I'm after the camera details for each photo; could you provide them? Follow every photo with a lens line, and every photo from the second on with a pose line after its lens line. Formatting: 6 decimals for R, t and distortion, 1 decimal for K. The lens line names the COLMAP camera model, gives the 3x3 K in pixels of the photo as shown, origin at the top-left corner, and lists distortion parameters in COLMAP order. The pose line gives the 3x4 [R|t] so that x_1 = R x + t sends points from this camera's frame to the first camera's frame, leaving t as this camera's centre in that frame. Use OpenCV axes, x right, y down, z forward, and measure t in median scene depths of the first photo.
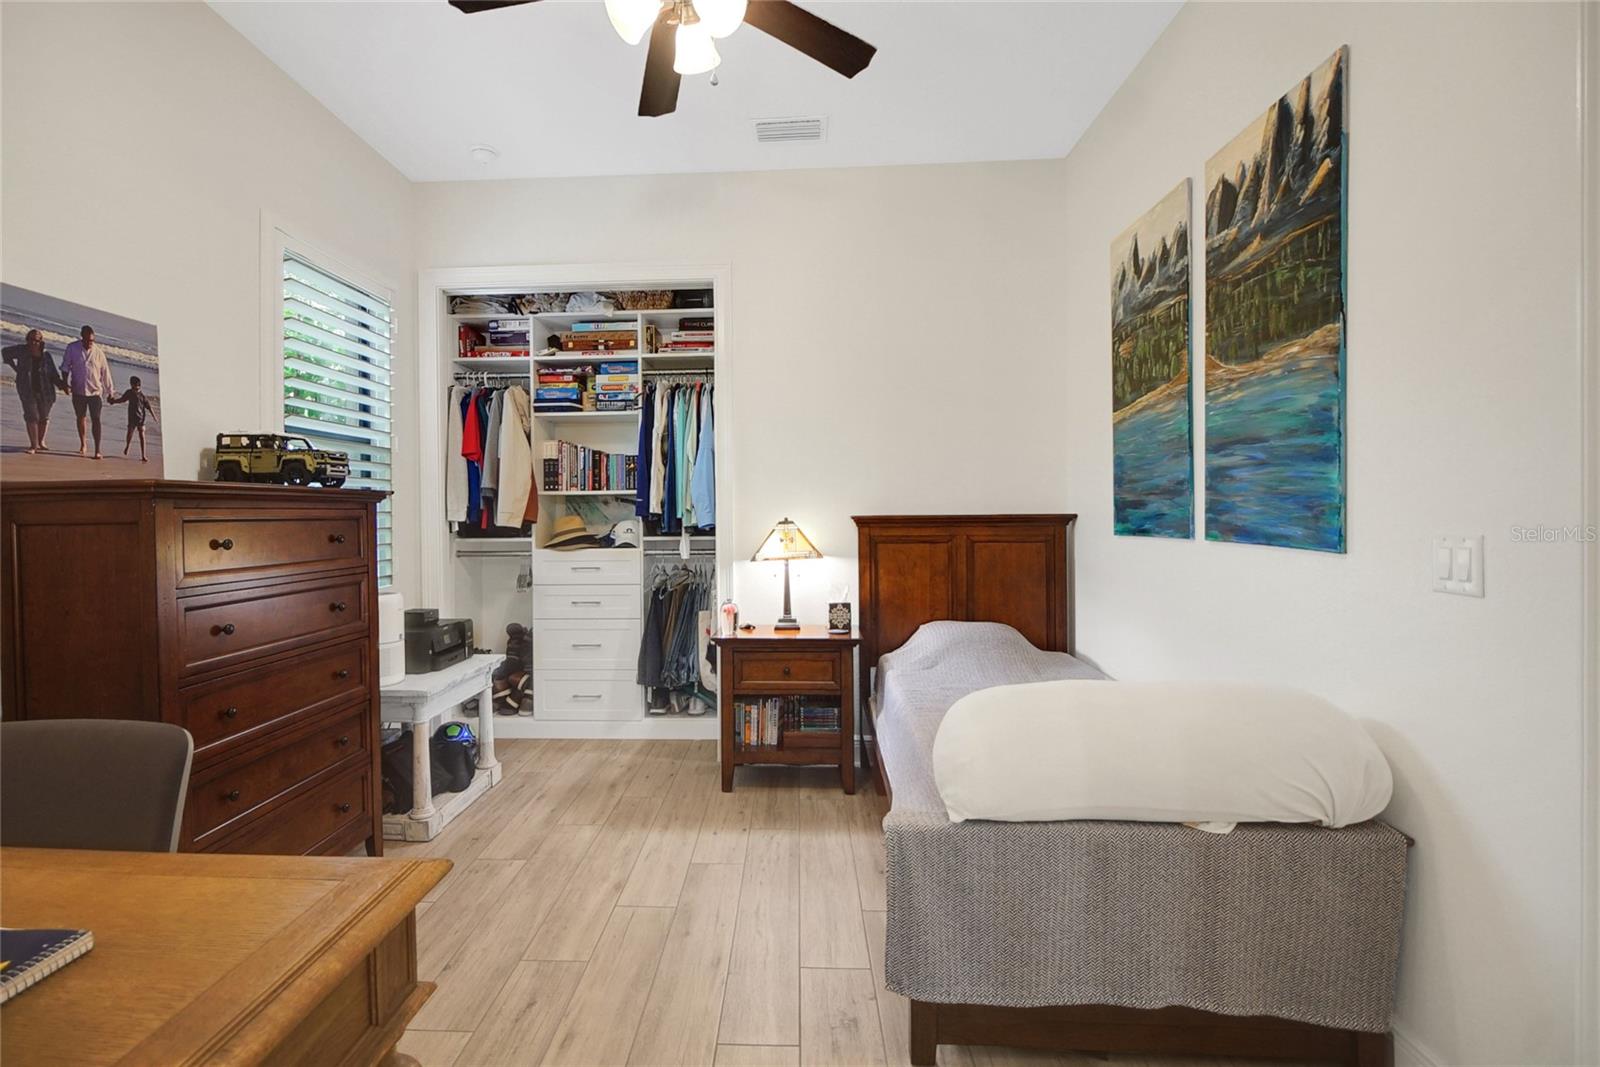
lens RADIAL K [[725.5, 0, 758.9], [0, 725.5, 519.6], [0, 0, 1]] dist [0.014480, -0.016086]
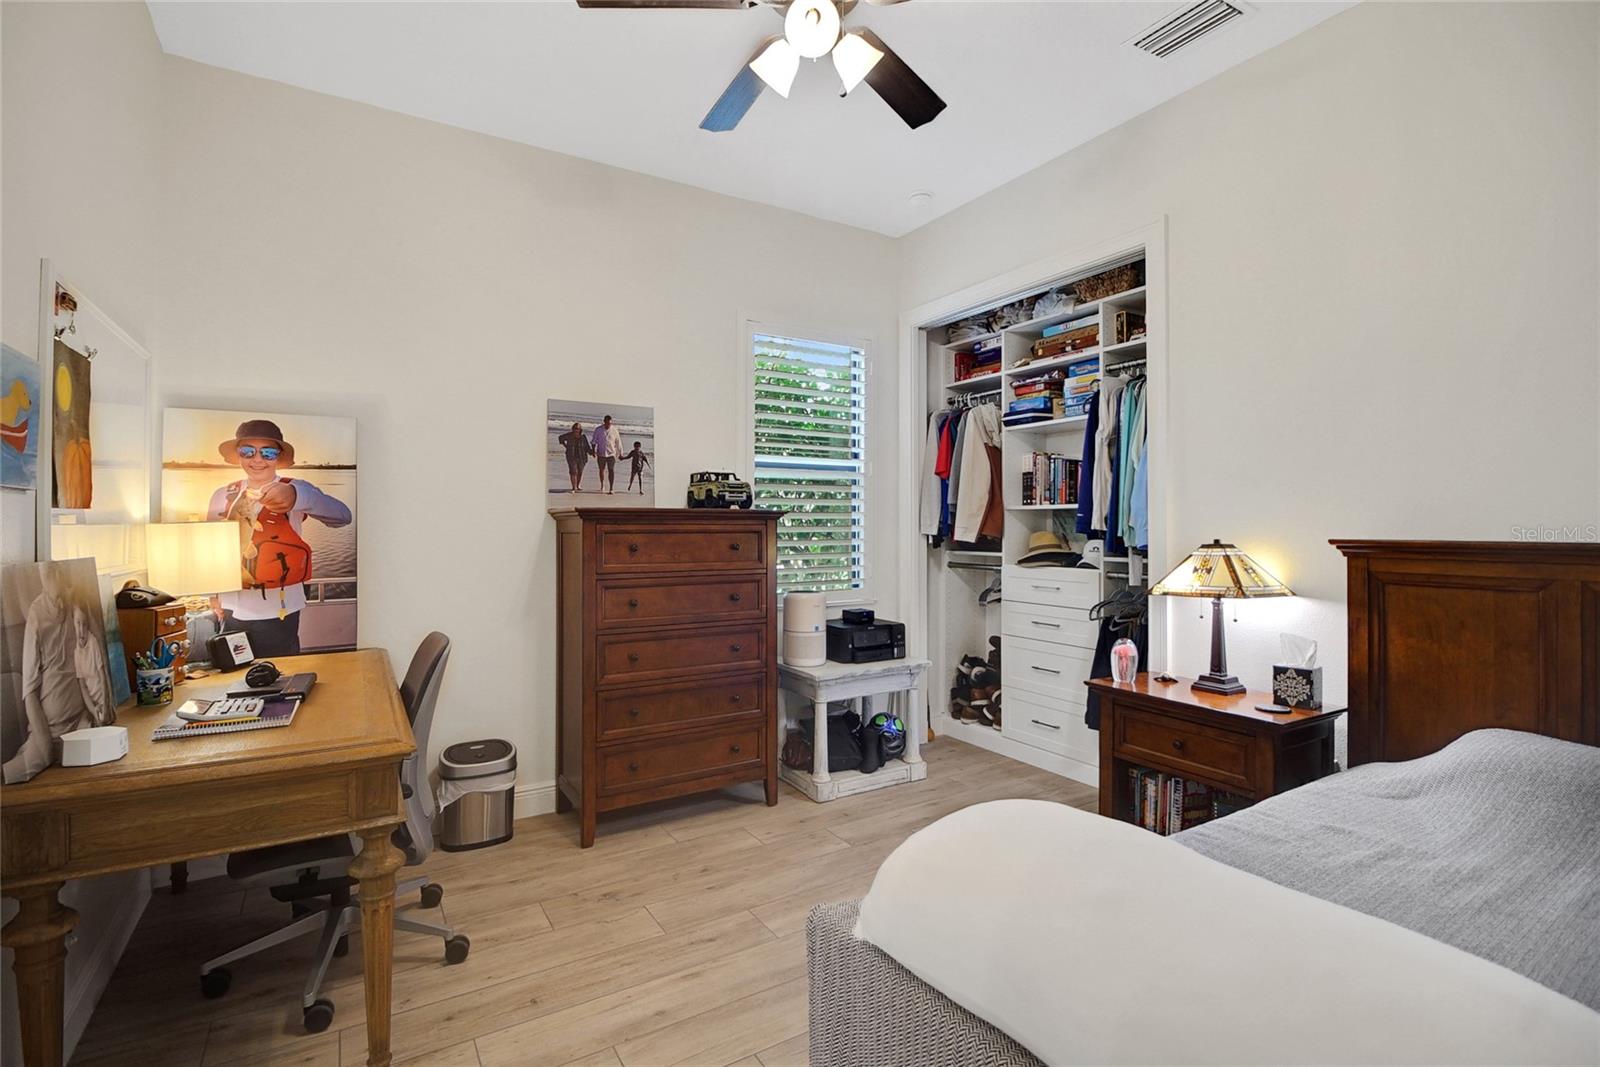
lens RADIAL K [[730.3, 0, 791.8], [0, 730.3, 516.5], [0, 0, 1]] dist [0.010673, -0.028179]
pose [[0.564194, 0.002513, -0.825638, 0.468667], [-0.015023, 0.999861, -0.007223, -0.016836], [0.825505, 0.016478, 0.564153, 0.258256]]
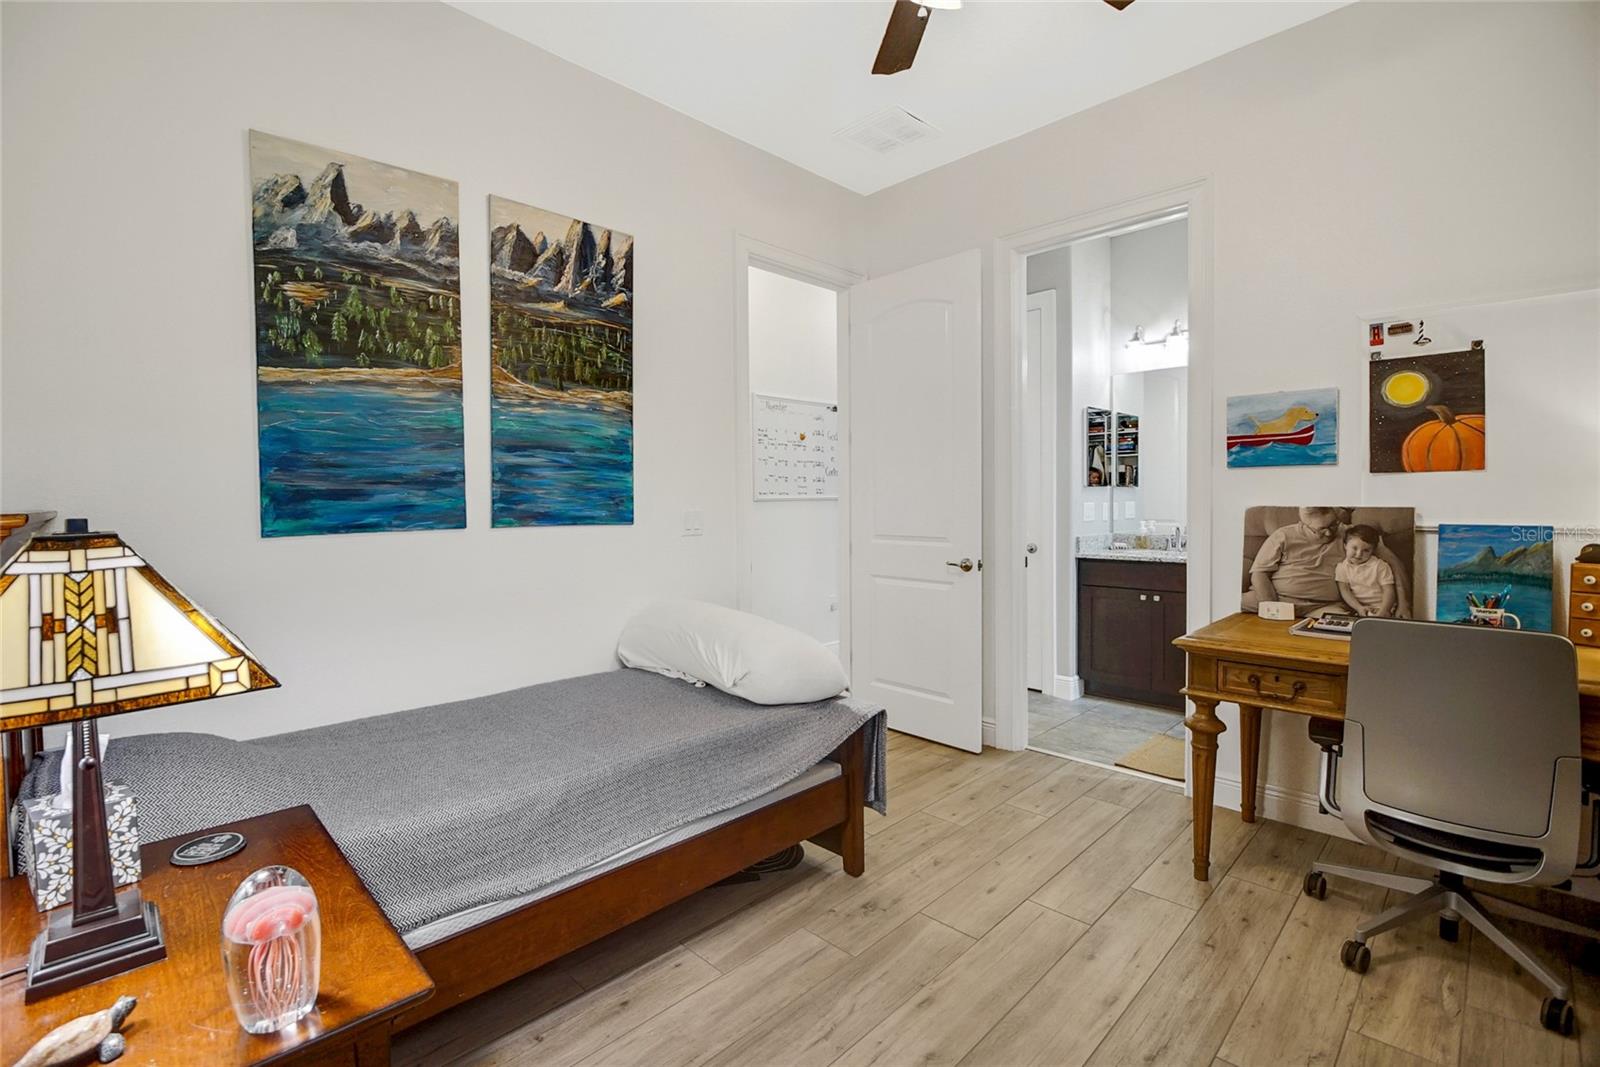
lens RADIAL K [[725.5, 0, 758.9], [0, 725.5, 519.6], [0, 0, 1]] dist [0.014480, -0.016086]
pose [[-0.728671, -0.004745, 0.684847, -0.367293], [0.022200, 0.999287, 0.030545, -0.006911], [-0.684504, 0.037461, -0.728046, 1.214913]]
